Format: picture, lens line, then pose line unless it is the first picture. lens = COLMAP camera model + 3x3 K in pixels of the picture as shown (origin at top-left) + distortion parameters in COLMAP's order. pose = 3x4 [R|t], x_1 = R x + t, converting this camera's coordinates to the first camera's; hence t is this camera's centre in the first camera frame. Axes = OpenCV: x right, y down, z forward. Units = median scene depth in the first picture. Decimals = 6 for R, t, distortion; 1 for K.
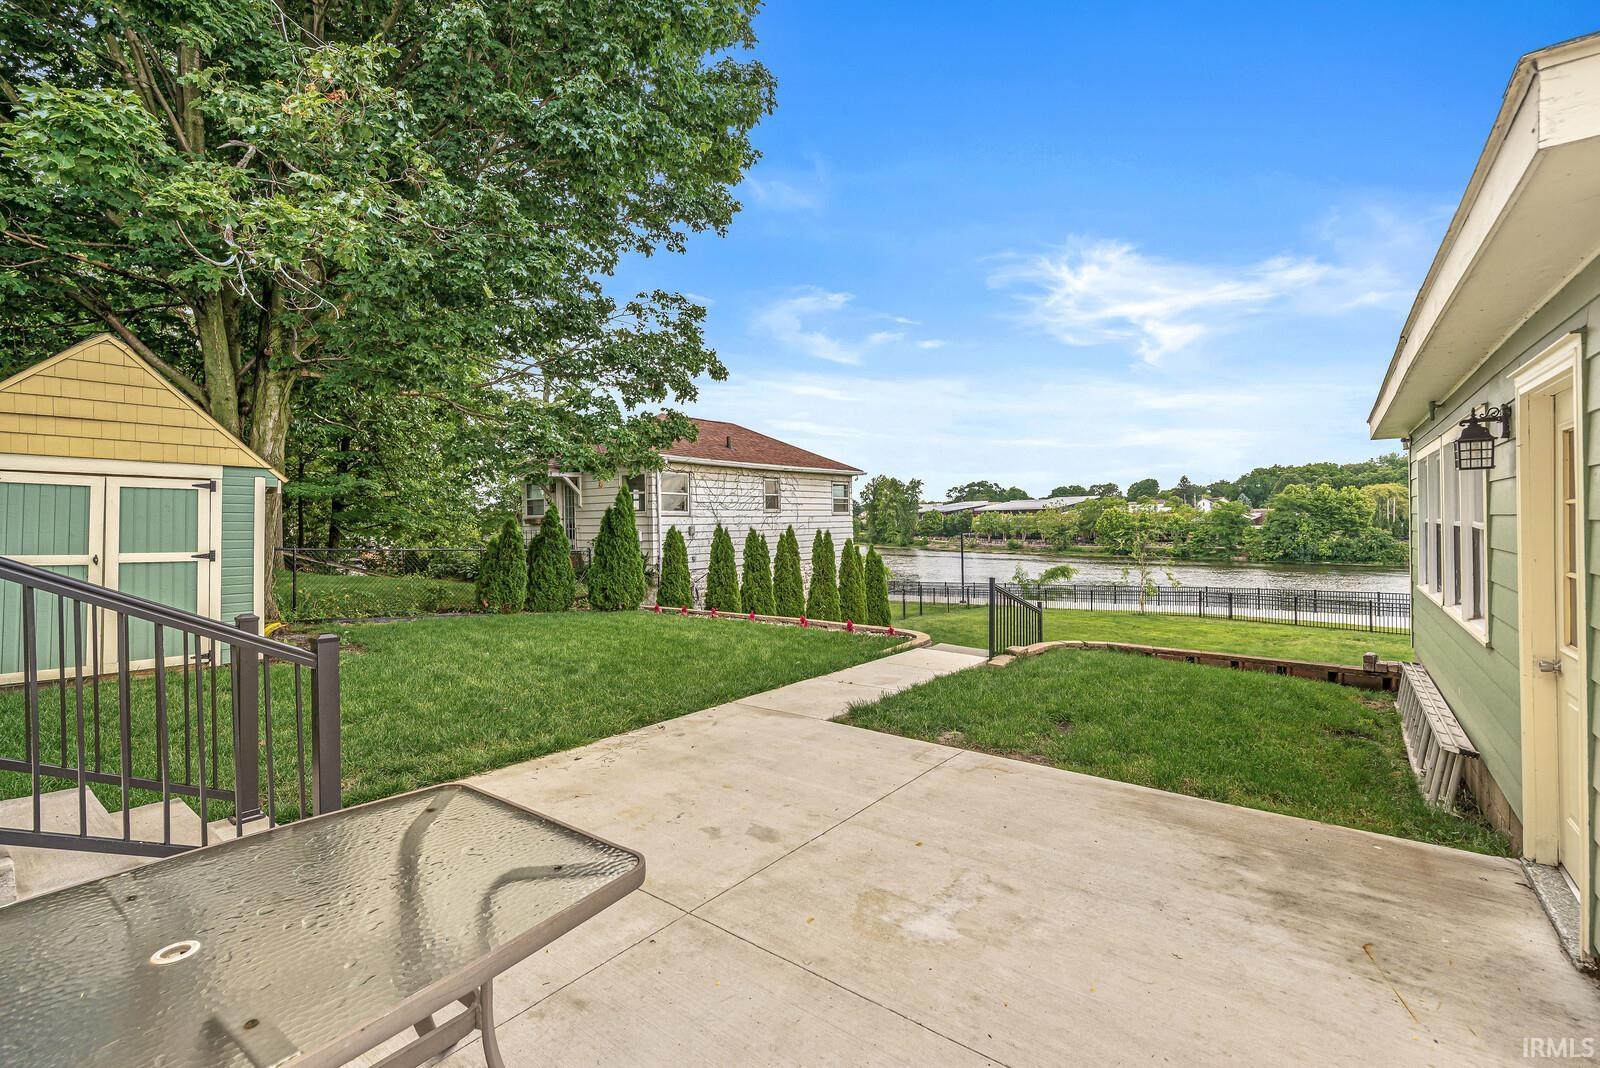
lens RADIAL K [[694.6, 0, 800.0], [0, 694.6, 534.0], [0, 0, 1]] dist [0.001020, 0.000095]
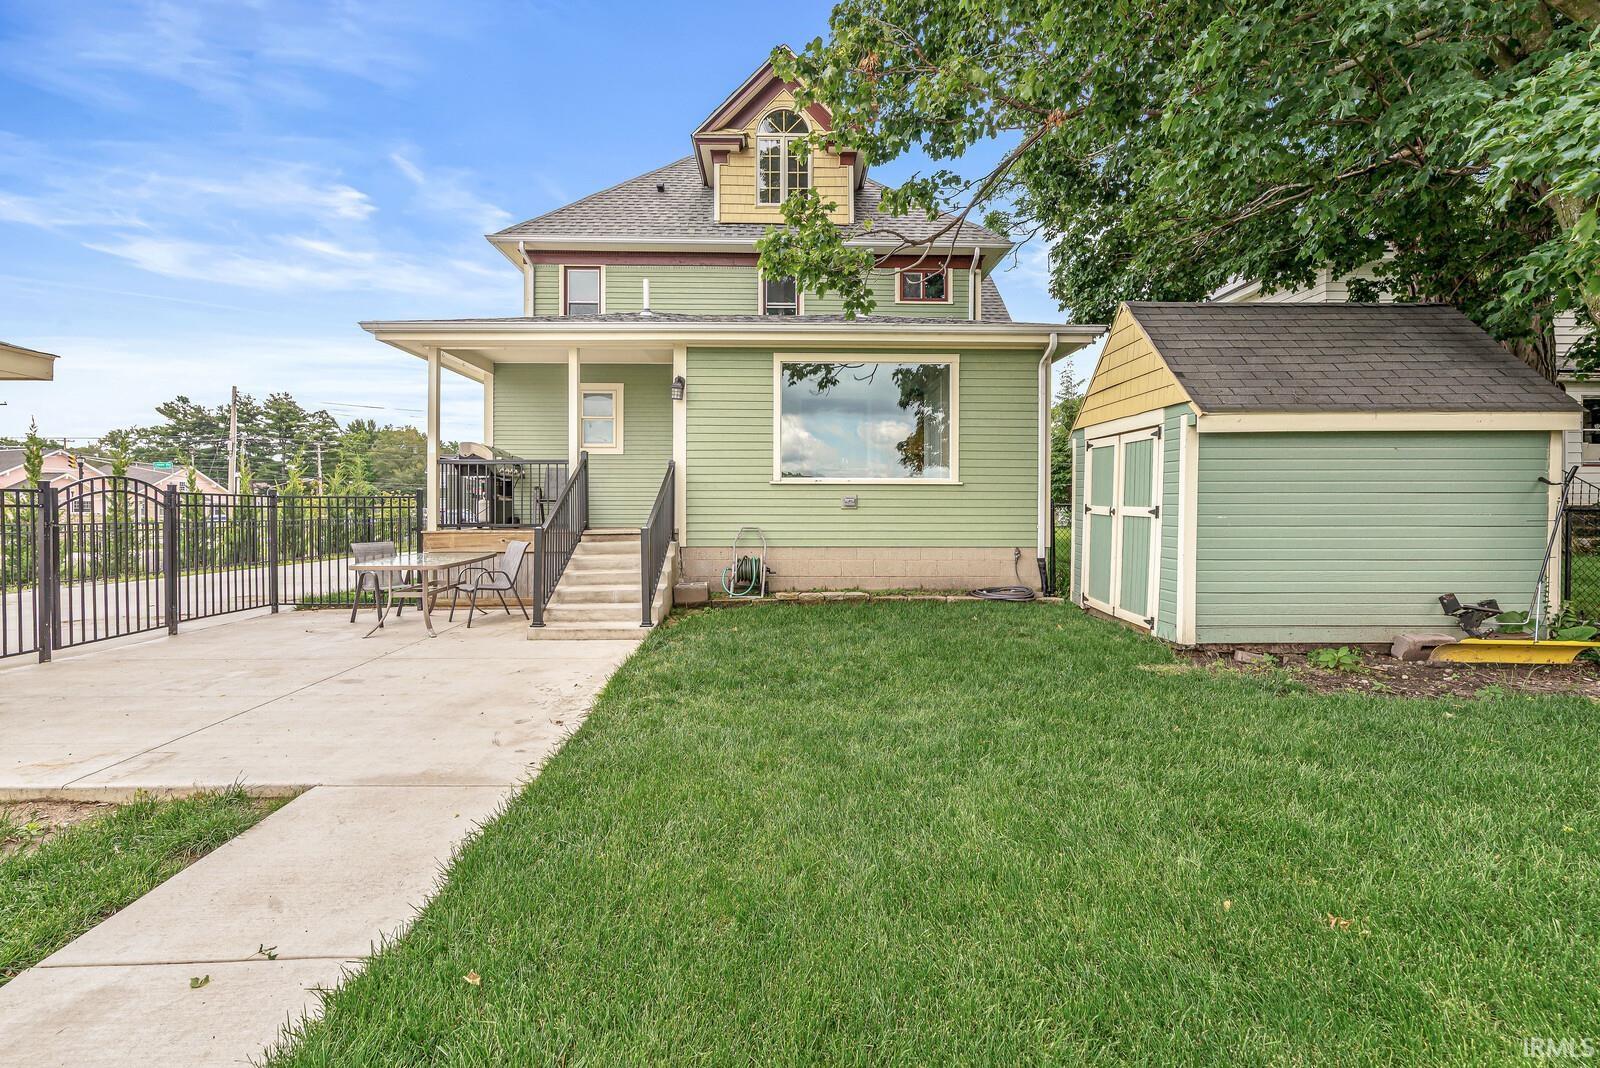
lens RADIAL K [[694.6, 0, 800.0], [0, 694.6, 534.0], [0, 0, 1]] dist [0.001020, 0.000095]
pose [[-0.769059, 0.039014, -0.637986, 0.087733], [-0.000663, 0.998086, 0.061834, 0.006540], [0.639177, 0.047976, -0.767562, 1.691630]]
